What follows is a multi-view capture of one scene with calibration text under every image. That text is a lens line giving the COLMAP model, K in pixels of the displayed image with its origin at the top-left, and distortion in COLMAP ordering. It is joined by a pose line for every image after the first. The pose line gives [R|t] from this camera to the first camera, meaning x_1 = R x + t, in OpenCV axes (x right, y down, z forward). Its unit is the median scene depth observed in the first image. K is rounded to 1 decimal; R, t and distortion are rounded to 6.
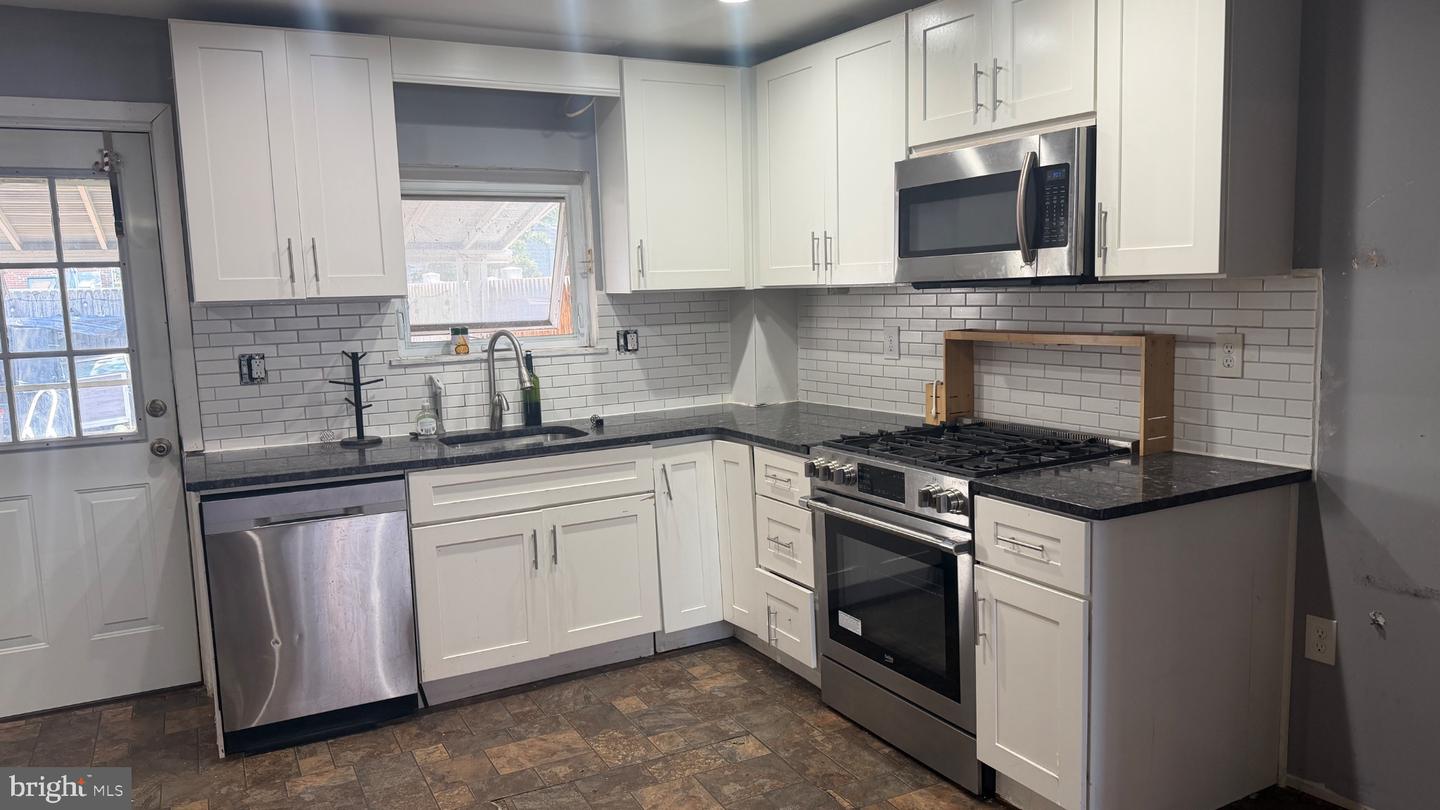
lens RADIAL K [[1011.4, 0, 720.0], [0, 1011.4, 405.0], [0, 0, 1]] dist [0.146067, -0.237132]
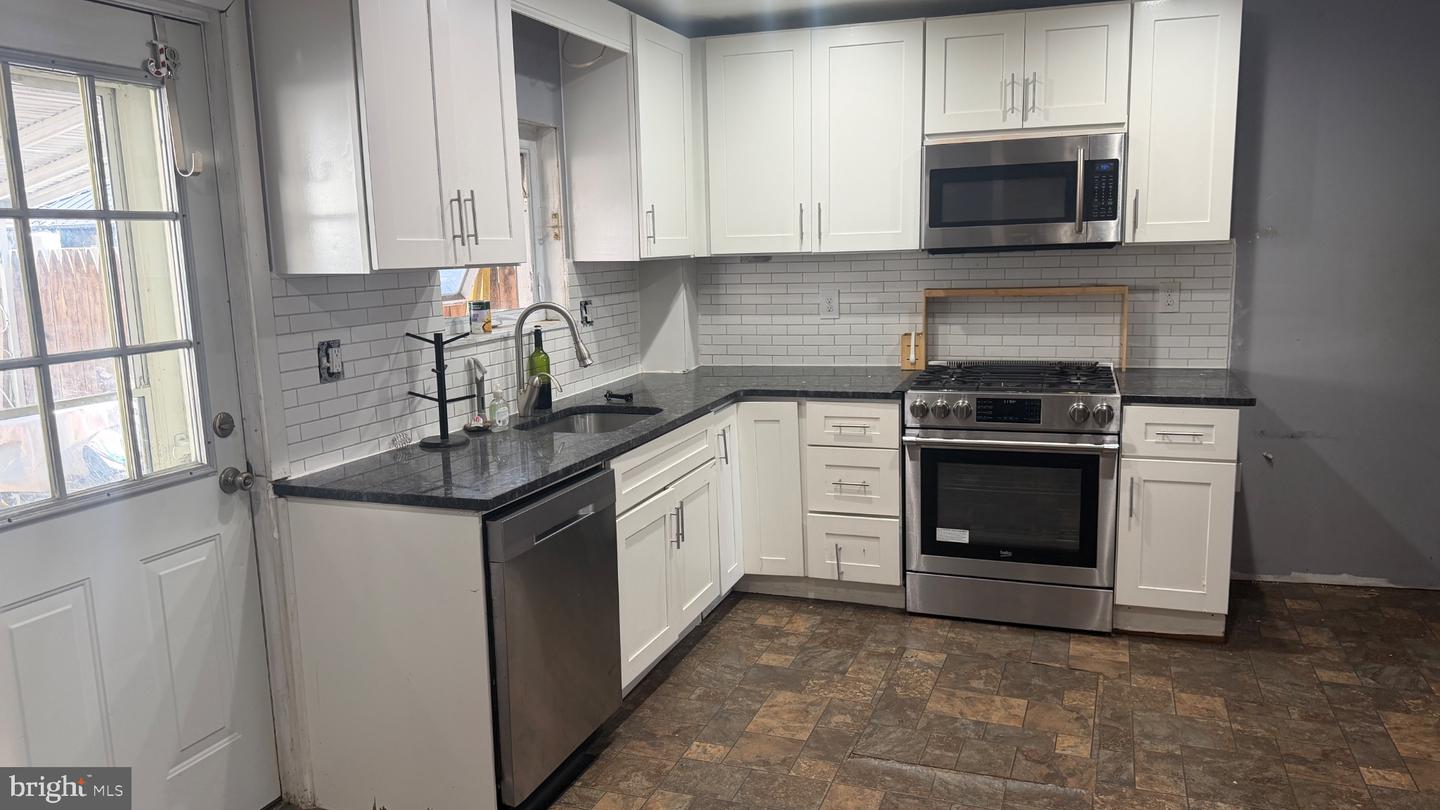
lens RADIAL K [[1011.4, 0, 720.0], [0, 1011.4, 405.0], [0, 0, 1]] dist [0.146067, -0.237132]
pose [[0.744274, -0.094679, 0.661129, -0.756475], [0.082576, 0.995351, 0.049582, -0.016851], [-0.662749, 0.017690, 0.748632, 0.256797]]
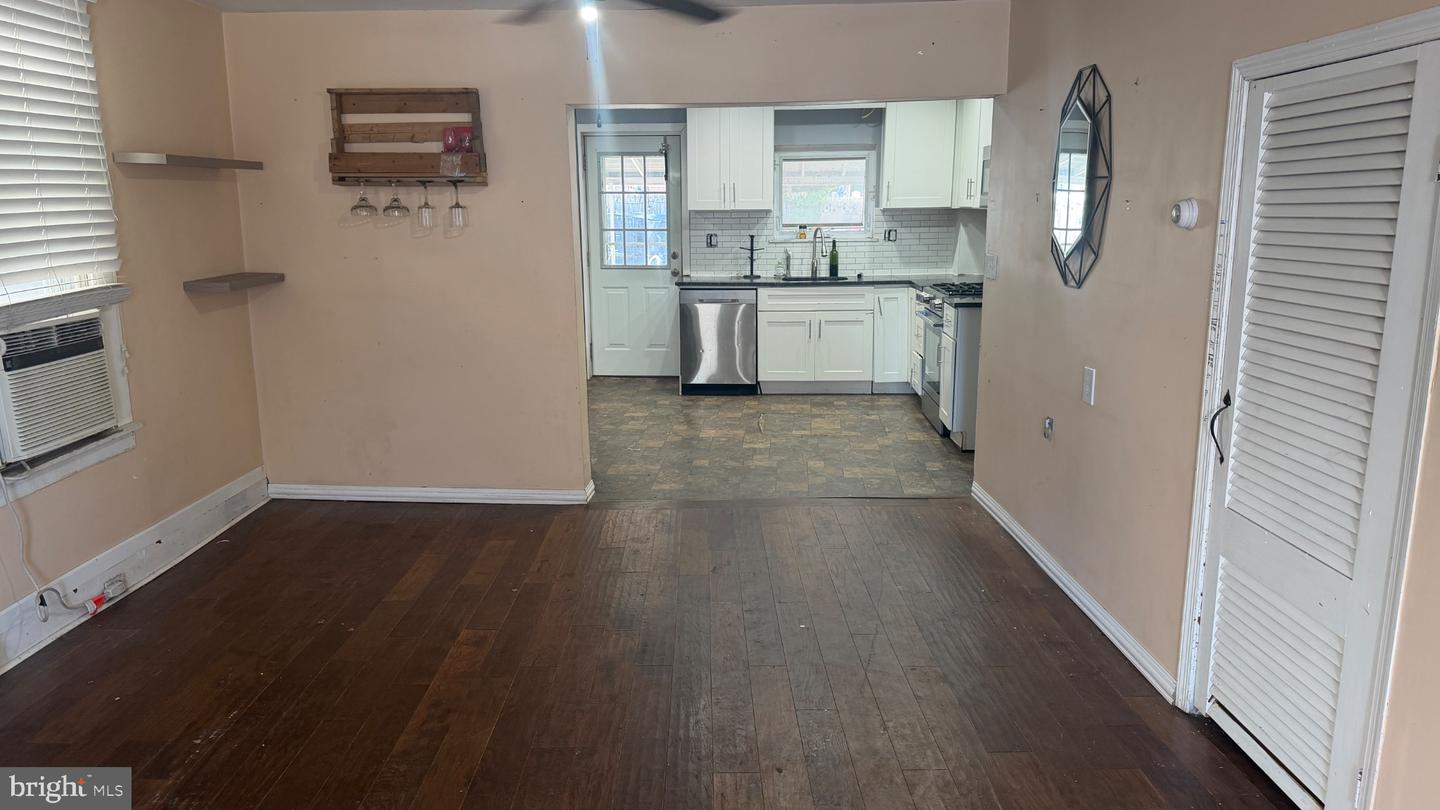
lens RADIAL K [[1011.4, 0, 720.0], [0, 1011.4, 405.0], [0, 0, 1]] dist [0.146067, -0.237132]
pose [[0.855191, 0.126413, -0.502661, 0.750951], [-0.078648, 0.990221, 0.115223, 0.066071], [0.512311, -0.059004, 0.856771, -0.951942]]
